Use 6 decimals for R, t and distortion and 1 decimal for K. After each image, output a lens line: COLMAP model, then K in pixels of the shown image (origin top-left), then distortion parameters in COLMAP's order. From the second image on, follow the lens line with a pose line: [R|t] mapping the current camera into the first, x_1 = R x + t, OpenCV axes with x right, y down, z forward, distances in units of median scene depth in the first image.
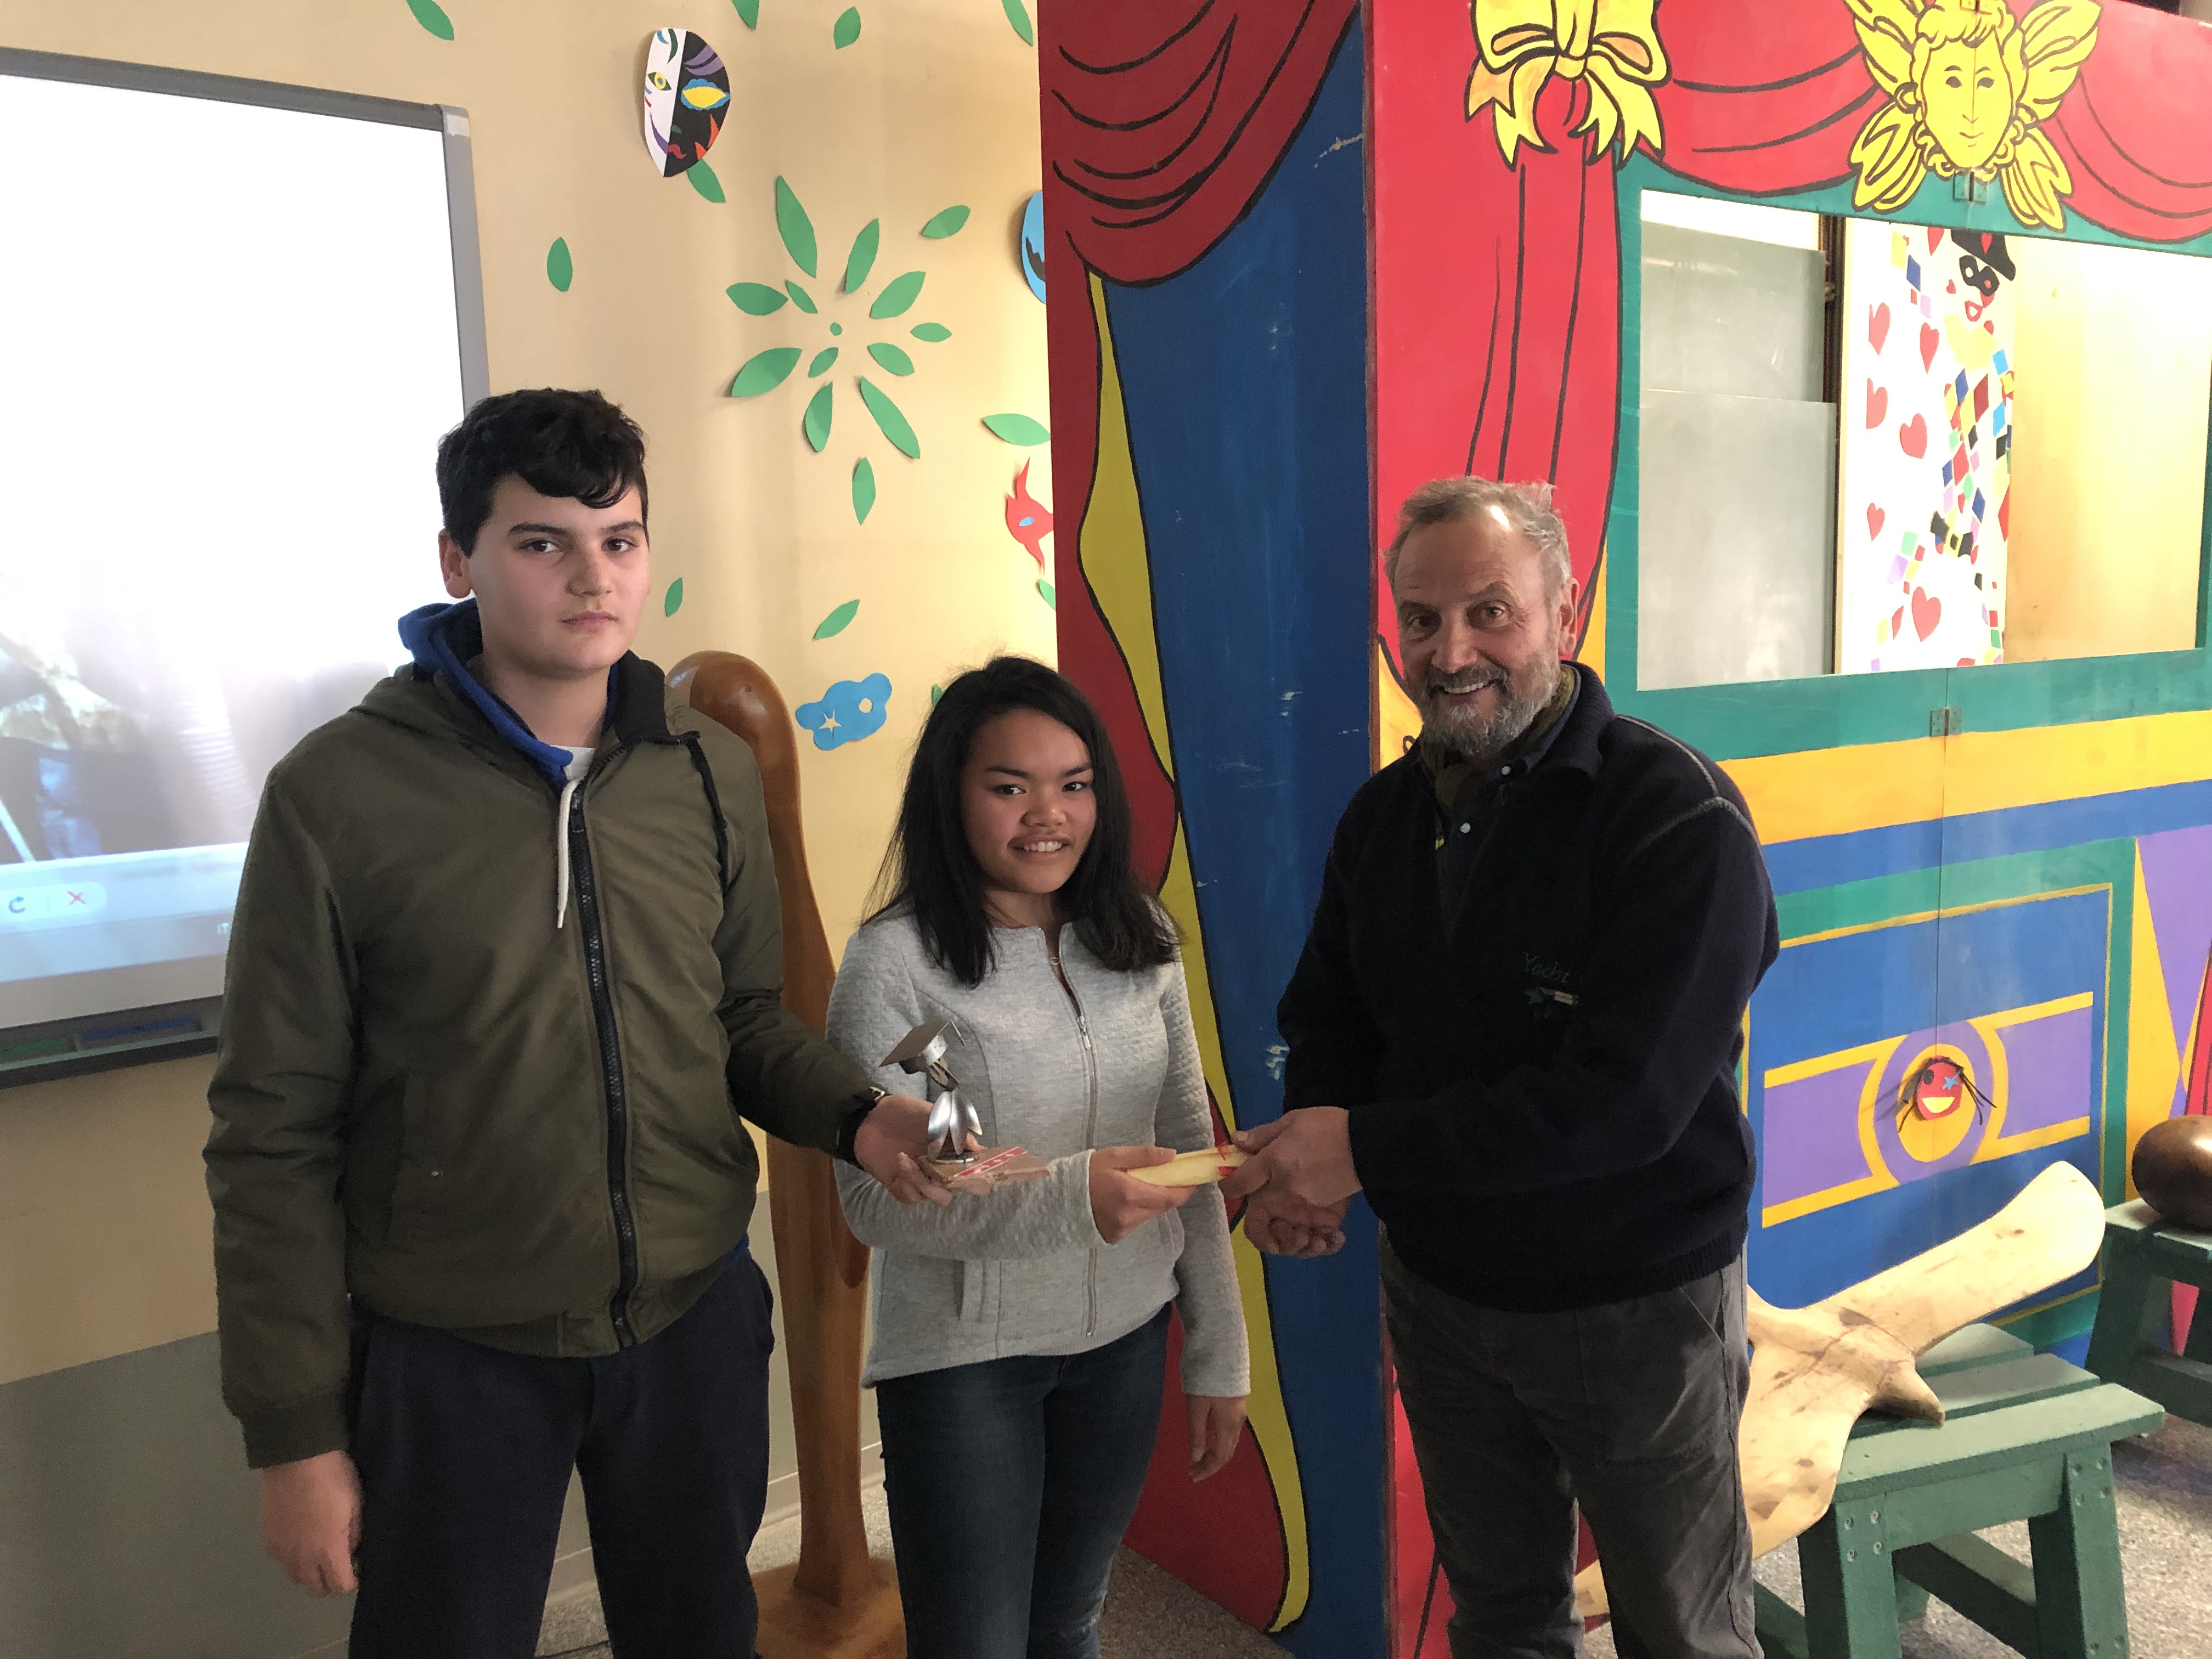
lens RADIAL K [[1909.2, 0, 1106.0], [0, 1909.2, 829.5], [0, 0, 1]] dist [0.001596, 0.004537]
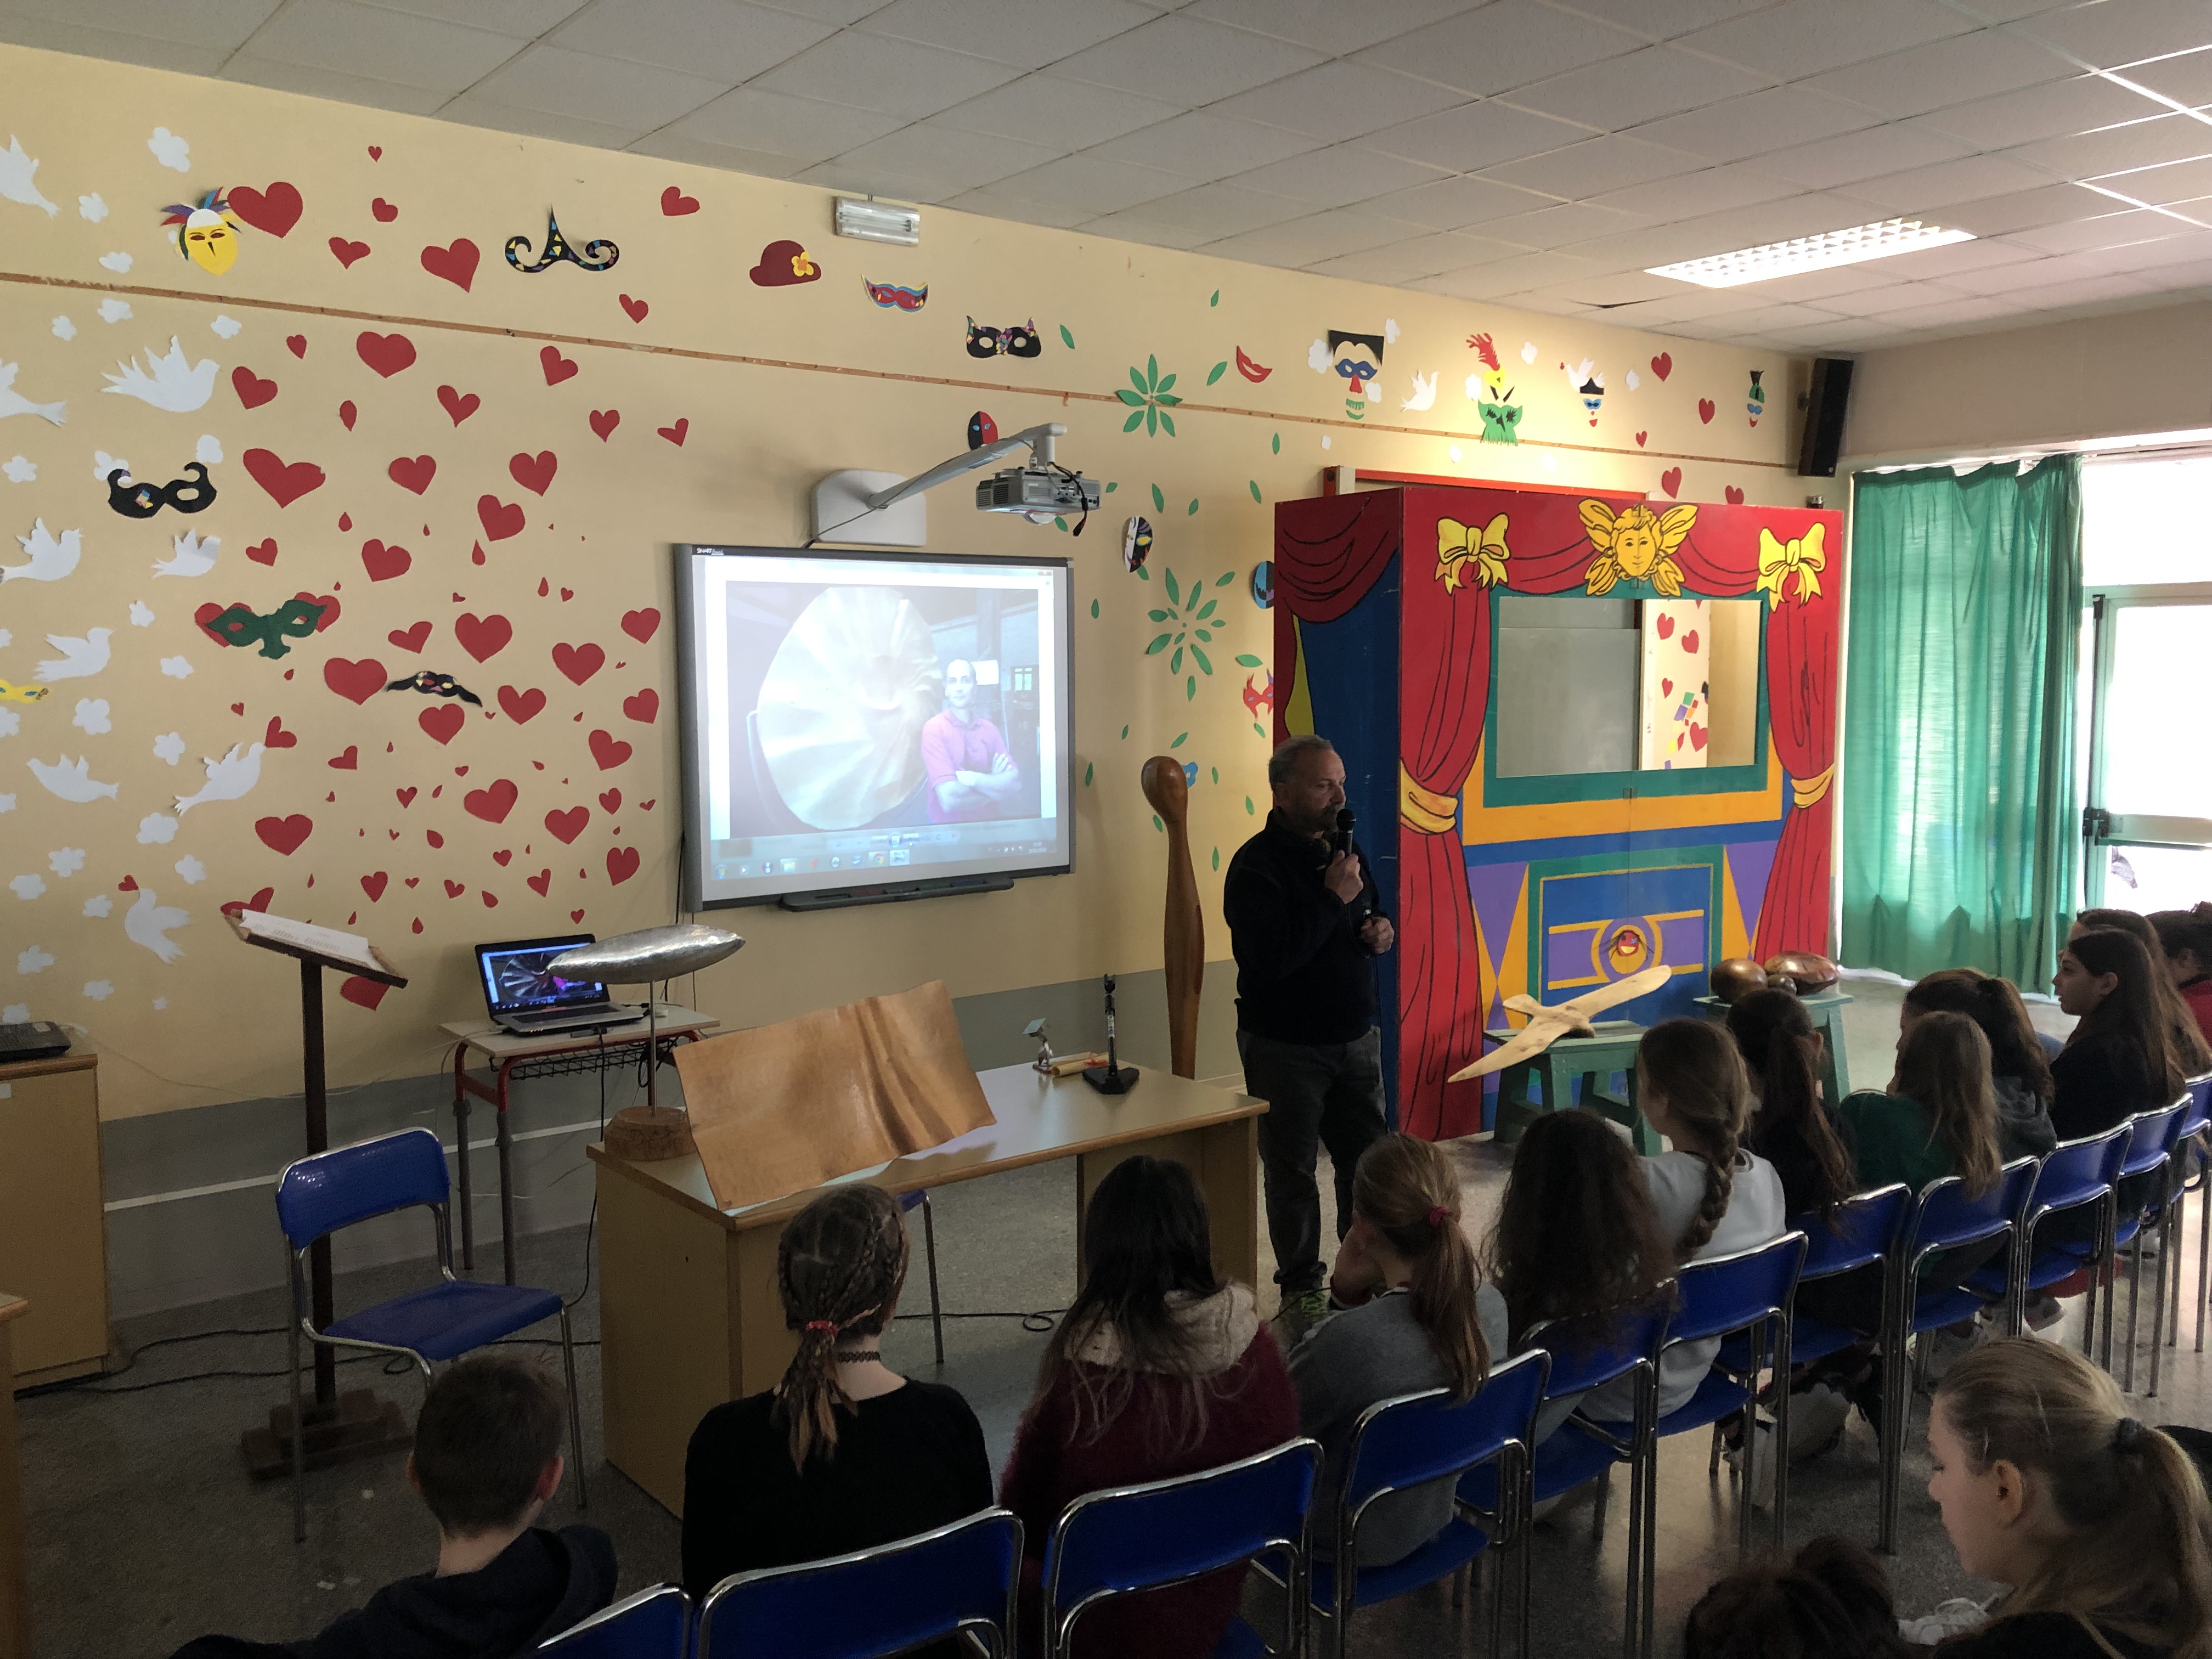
lens RADIAL K [[1835.1, 0, 1078.8], [0, 1835.1, 823.3], [0, 0, 1]] dist [0.033624, 0.000635]
pose [[0.999355, 0.024813, -0.025944, -0.213409], [-0.025725, 0.999040, -0.035455, 0.087191], [0.025039, 0.036099, 0.999034, -1.412287]]
